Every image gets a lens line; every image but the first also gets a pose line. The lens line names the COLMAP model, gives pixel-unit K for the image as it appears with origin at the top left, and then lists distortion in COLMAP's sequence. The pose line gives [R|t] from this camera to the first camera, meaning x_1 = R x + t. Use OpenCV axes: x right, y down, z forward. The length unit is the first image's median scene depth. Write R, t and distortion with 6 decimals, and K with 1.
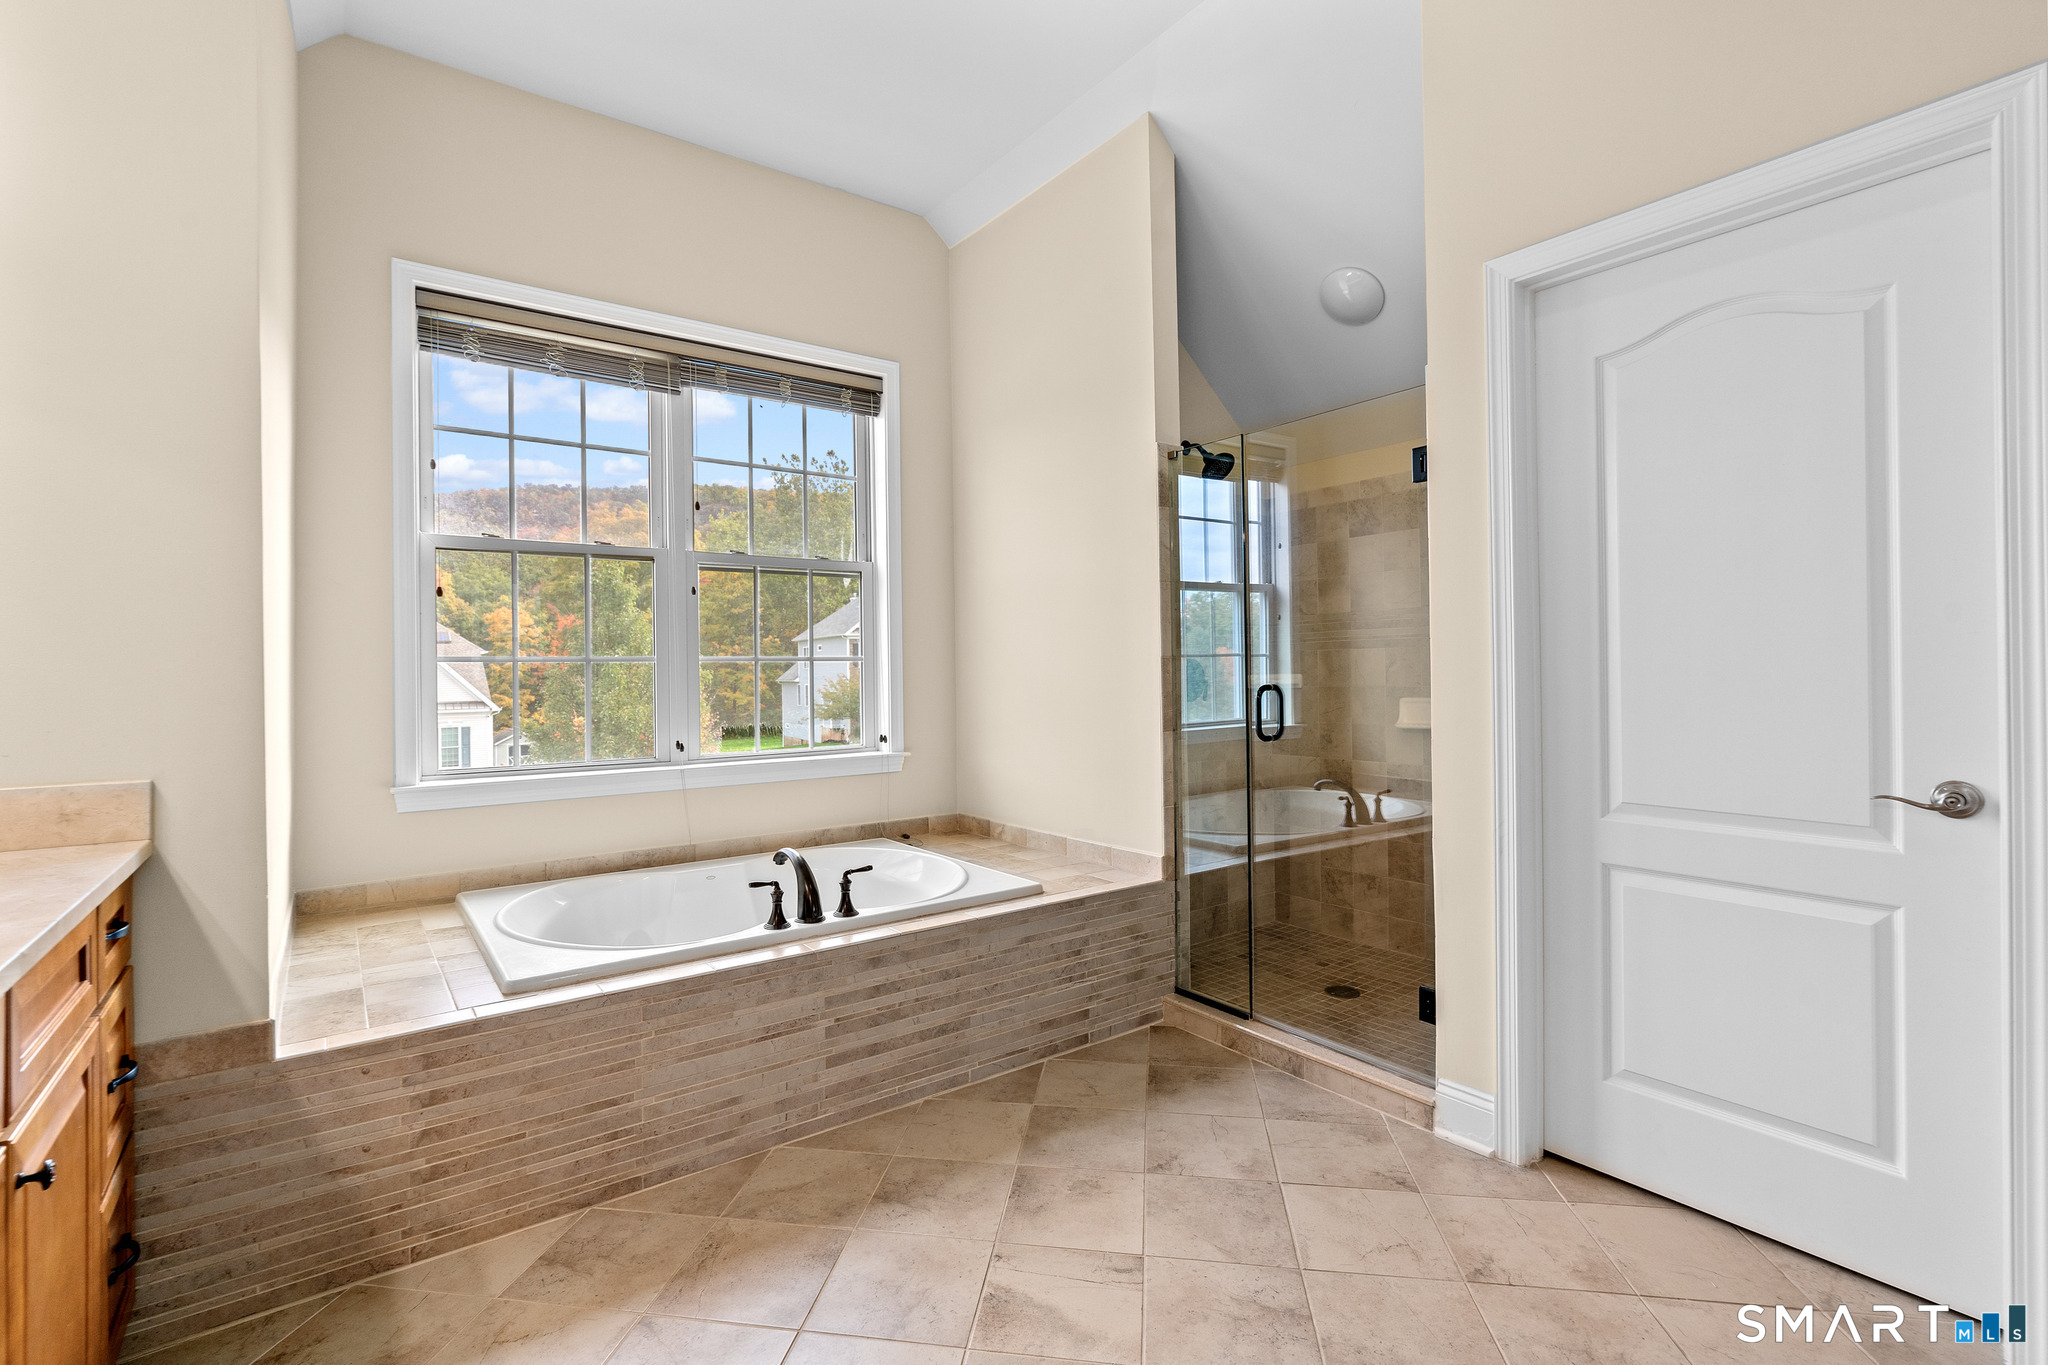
lens RADIAL K [[925.7, 0, 999.1], [0, 925.7, 678.4], [0, 0, 1]] dist [-0.014741, 0.006740]
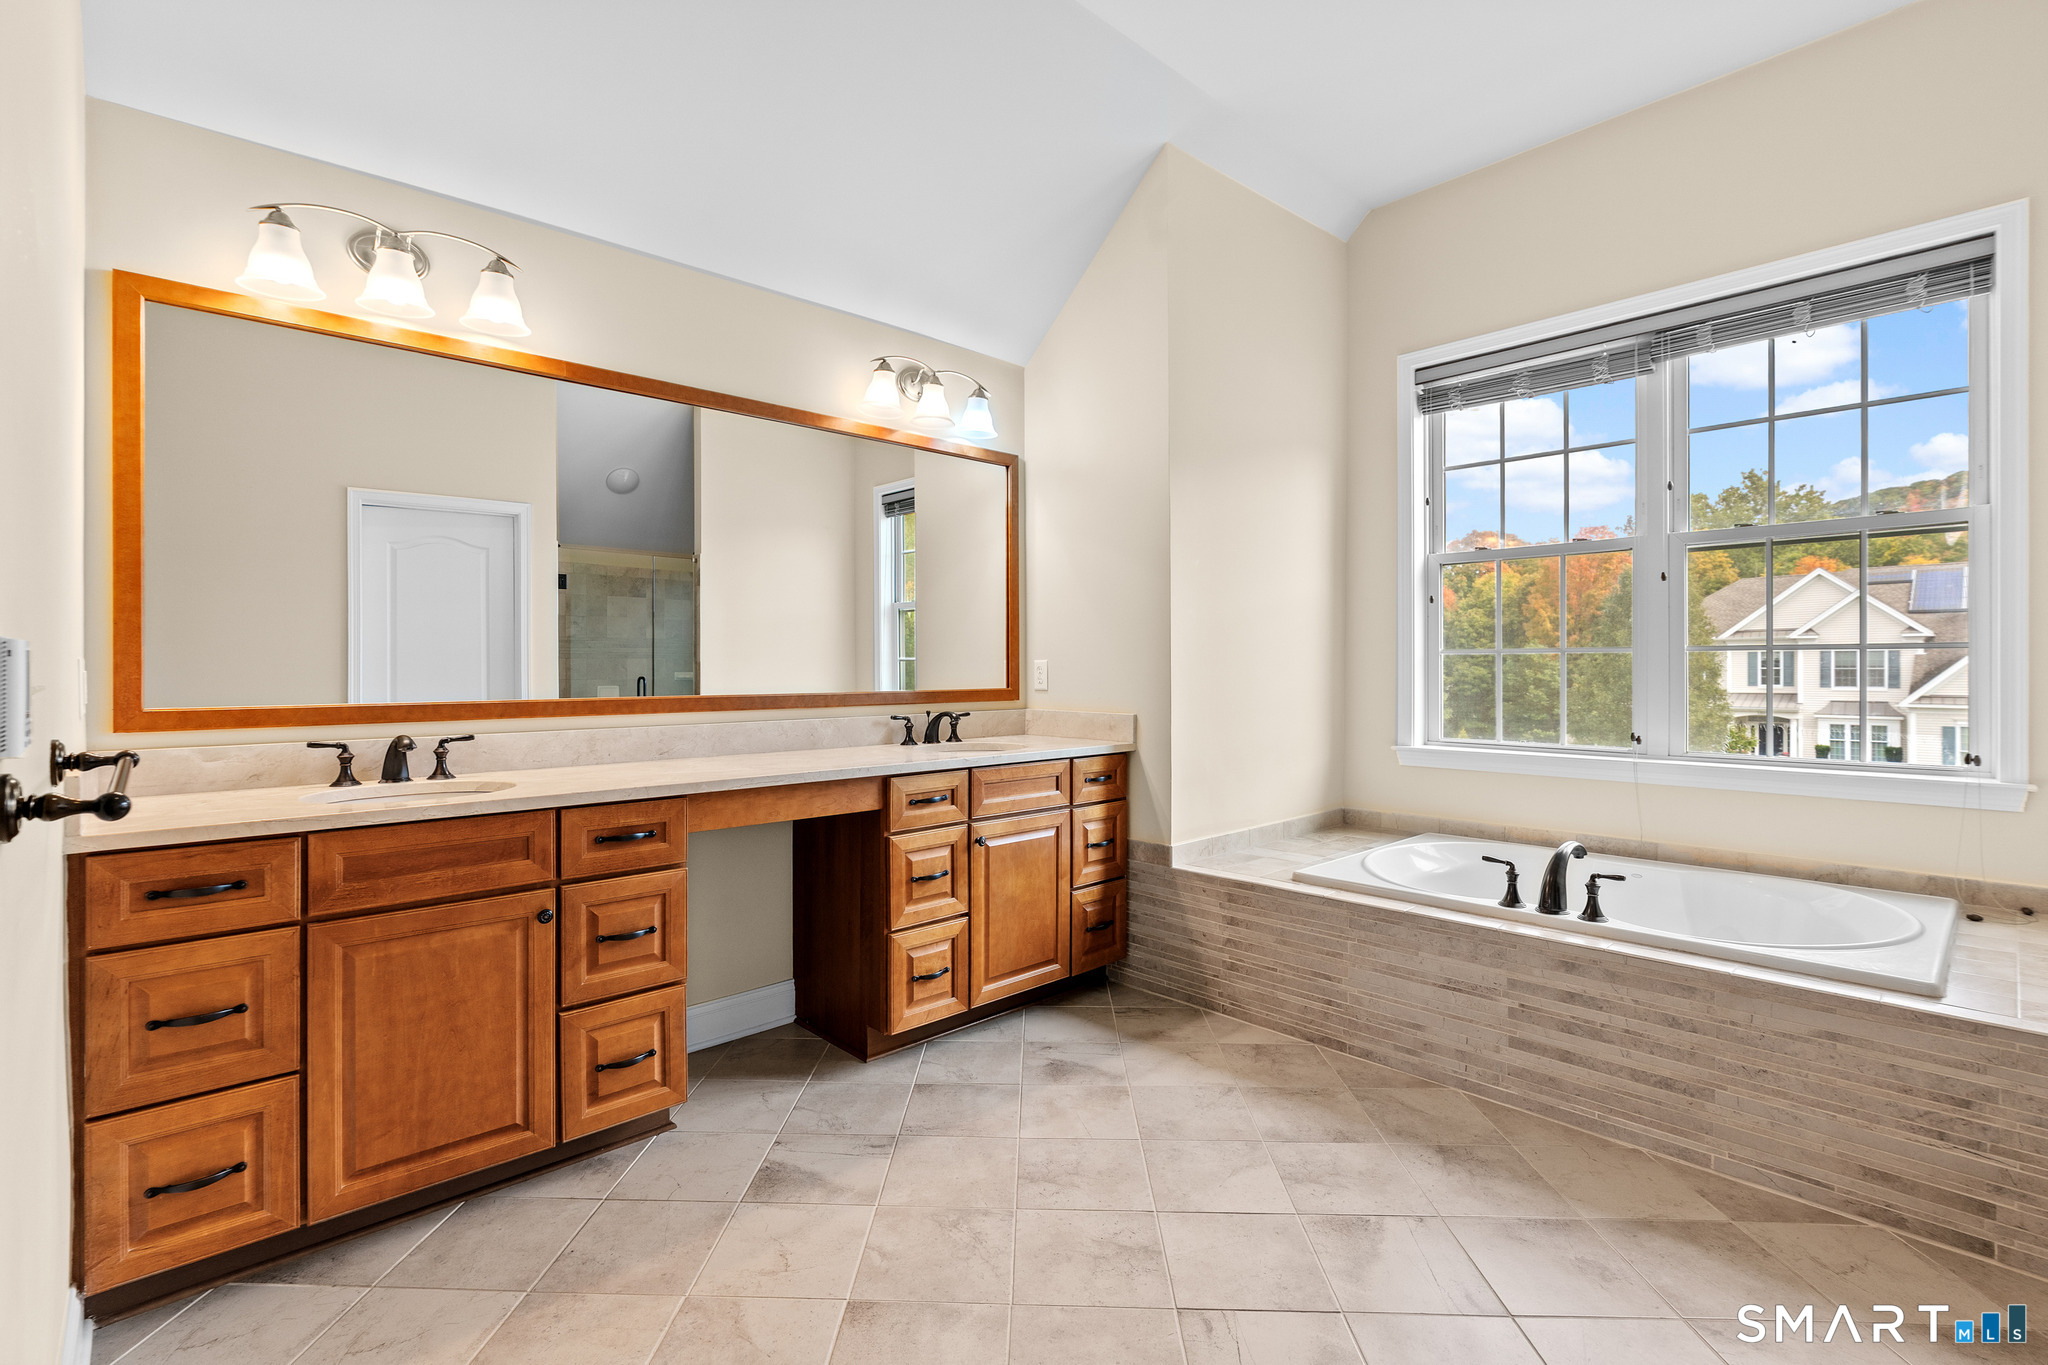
lens RADIAL K [[925.7, 0, 999.1], [0, 925.7, 678.4], [0, 0, 1]] dist [-0.014741, 0.006740]
pose [[0.115743, 0.025120, -0.992962, 0.763340], [-0.006869, 0.999677, 0.024489, -0.012452], [0.993255, 0.003986, 0.115878, 0.308932]]
